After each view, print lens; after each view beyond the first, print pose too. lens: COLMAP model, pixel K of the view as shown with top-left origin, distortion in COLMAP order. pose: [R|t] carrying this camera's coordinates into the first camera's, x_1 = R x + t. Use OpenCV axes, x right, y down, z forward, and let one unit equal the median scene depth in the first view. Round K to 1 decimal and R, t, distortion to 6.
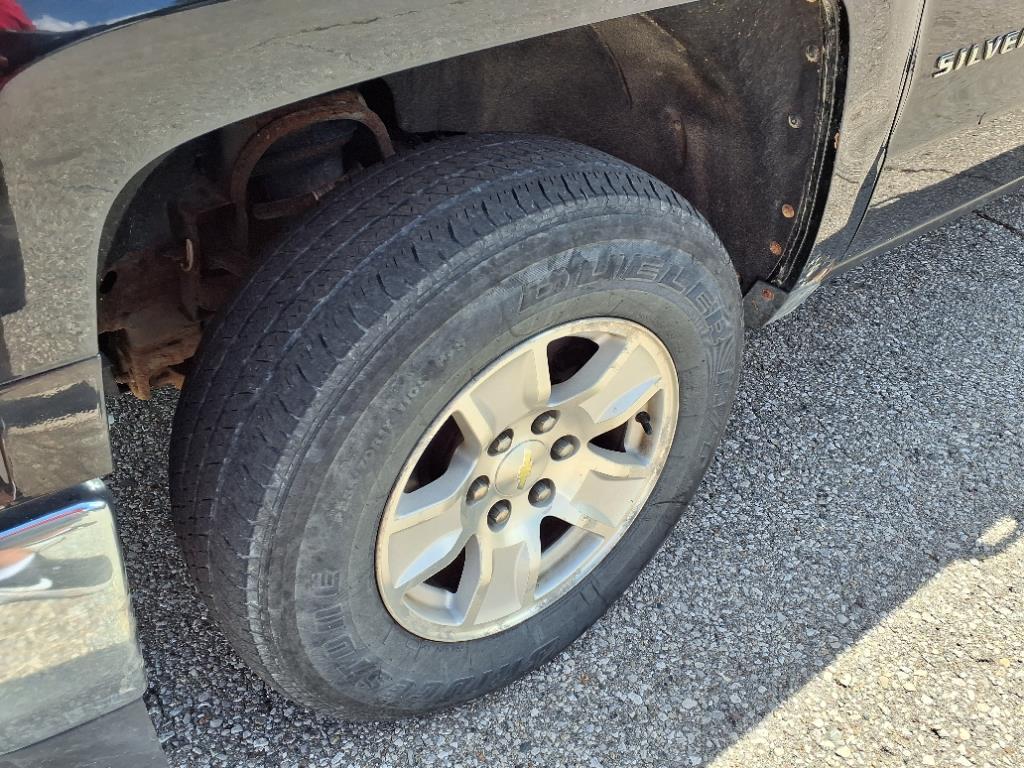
lens RADIAL K [[846.4, 0, 515.8], [0, 846.4, 385.2], [0, 0, 1]] dist [0.041228, -0.059820]
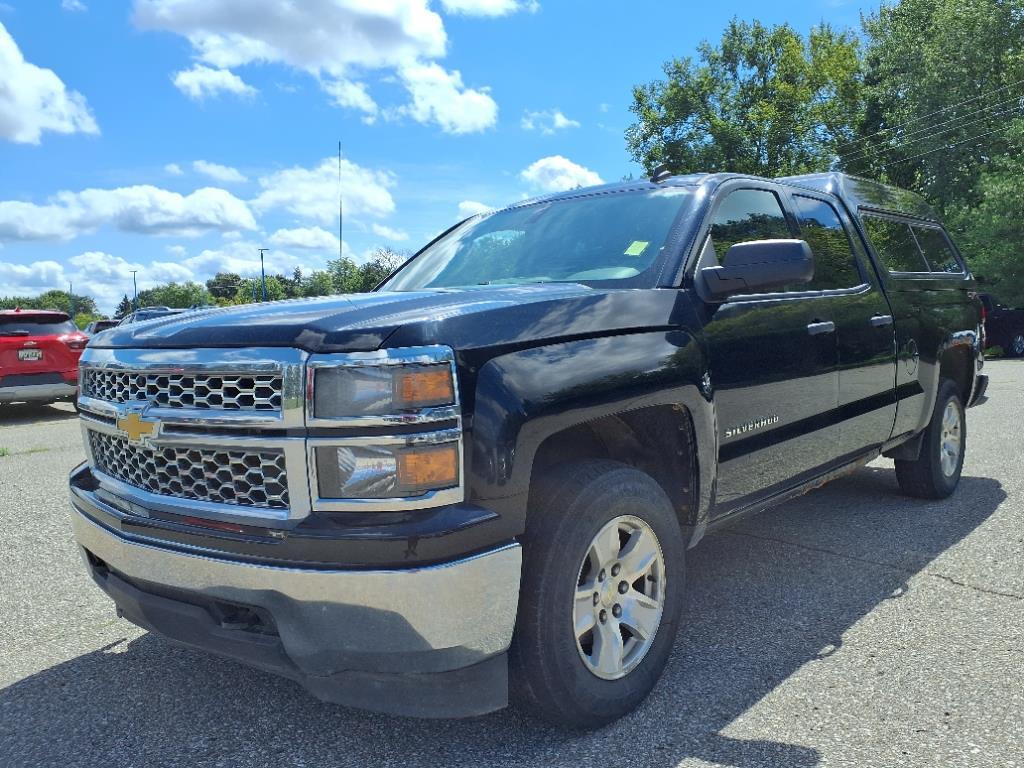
lens RADIAL K [[846.4, 0, 513.5], [0, 846.4, 378.8], [0, 0, 1]] dist [0.041228, -0.059820]
pose [[0.978961, -0.066514, 0.192903, -0.655776], [0.162461, 0.826071, -0.539642, 0.818602], [-0.123458, 0.559628, 0.819497, -1.196383]]
